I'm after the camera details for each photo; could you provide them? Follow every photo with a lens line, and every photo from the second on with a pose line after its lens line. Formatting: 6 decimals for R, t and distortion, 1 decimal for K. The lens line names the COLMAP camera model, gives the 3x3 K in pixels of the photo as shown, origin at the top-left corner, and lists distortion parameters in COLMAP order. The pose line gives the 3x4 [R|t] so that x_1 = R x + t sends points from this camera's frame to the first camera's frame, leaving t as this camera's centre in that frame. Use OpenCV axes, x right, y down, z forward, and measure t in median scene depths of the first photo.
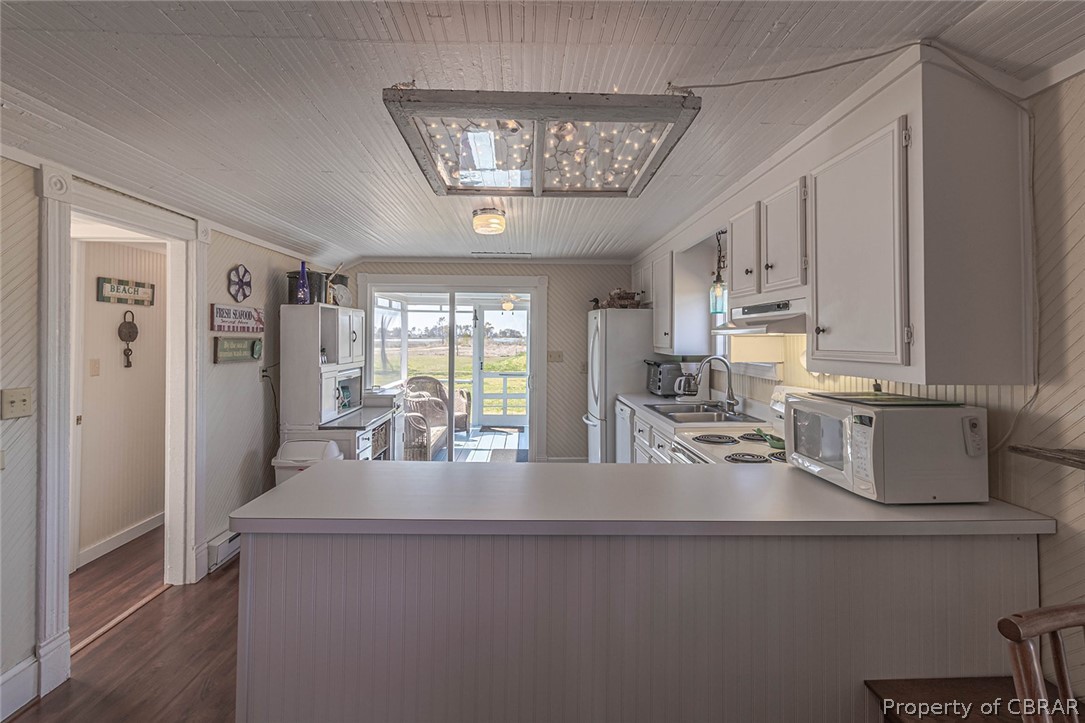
lens RADIAL K [[503.0, 0, 534.0], [0, 503.0, 332.2], [0, 0, 1]] dist [0.001493, 0.000186]
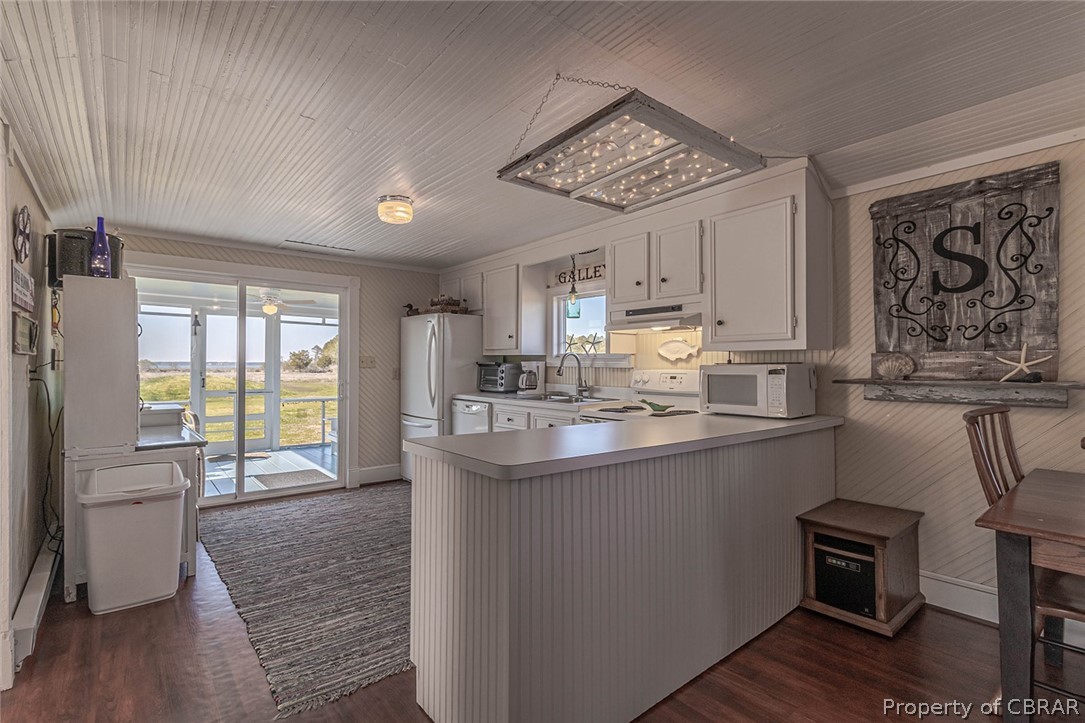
lens RADIAL K [[503.0, 0, 539.2], [0, 503.0, 361.2], [0, 0, 1]] dist [0.001493, 0.000186]
pose [[0.788555, -0.000847, 0.614964, -0.463146], [-0.005198, 0.999954, 0.008043, 0.059474], [-0.614943, -0.009539, 0.788514, 0.076099]]
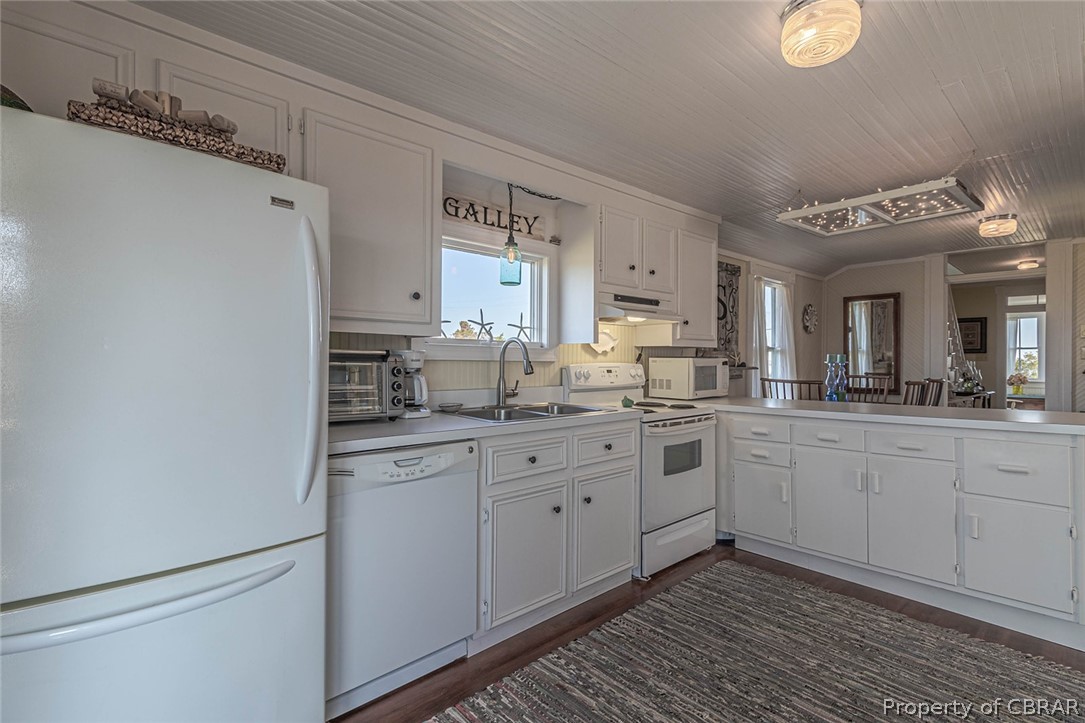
lens RADIAL K [[503.0, 0, 551.1], [0, 503.0, 361.0], [0, 0, 1]] dist [0.001493, 0.000186]
pose [[-0.654602, -0.005875, 0.755951, -0.278619], [-0.014351, 0.999886, -0.004656, 0.086294], [-0.755838, -0.013897, -0.654611, 1.469180]]
